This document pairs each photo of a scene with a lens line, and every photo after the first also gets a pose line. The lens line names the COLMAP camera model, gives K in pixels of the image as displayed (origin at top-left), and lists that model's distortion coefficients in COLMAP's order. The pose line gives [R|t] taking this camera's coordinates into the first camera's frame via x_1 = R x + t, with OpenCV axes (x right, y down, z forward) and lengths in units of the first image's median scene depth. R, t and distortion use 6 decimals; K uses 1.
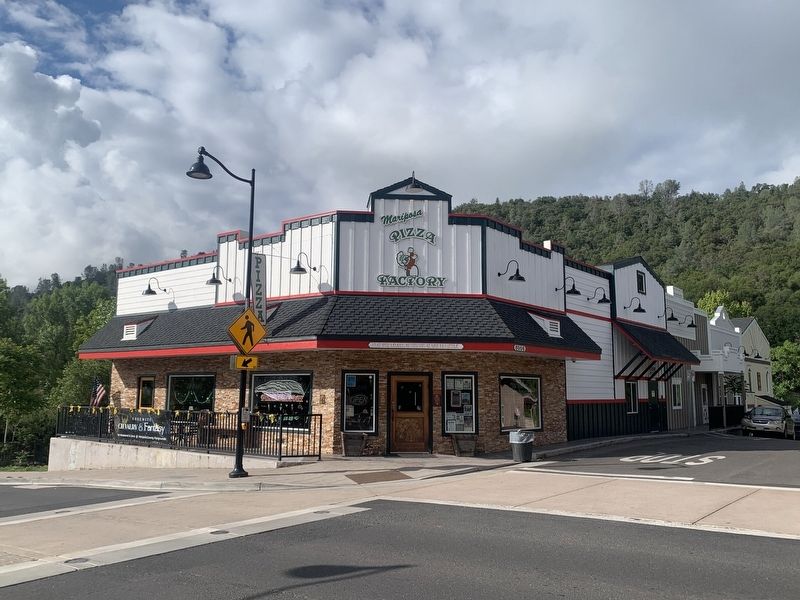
lens RADIAL K [[672.3, 0, 400.6], [0, 672.3, 299.1], [0, 0, 1]] dist [0.001603, 0.000177]
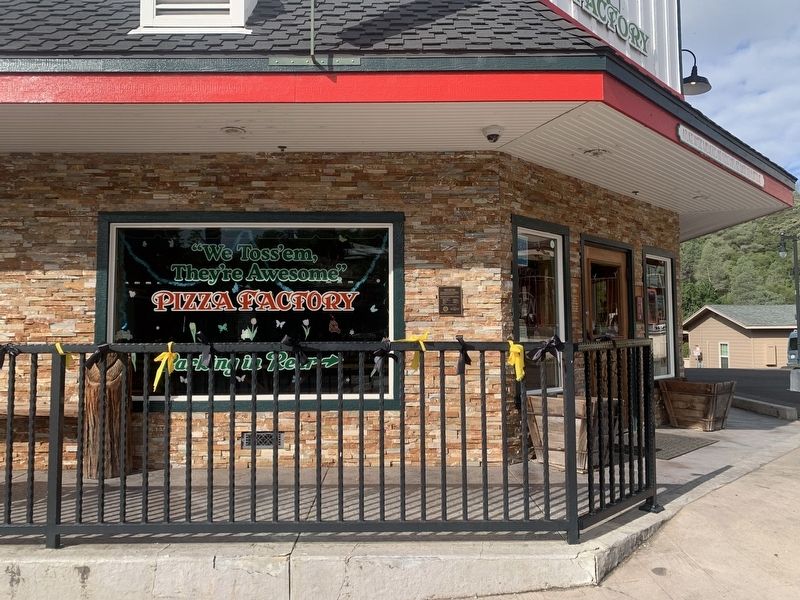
lens RADIAL K [[607.1, 0, 400.6], [0, 607.1, 301.2], [0, 0, 1]] dist [0.003167, 0.000087]
pose [[0.773734, 0.026888, 0.632940, -0.313794], [-0.072140, 0.996340, 0.045861, 0.135036], [-0.629390, -0.081145, 0.772841, 0.771829]]
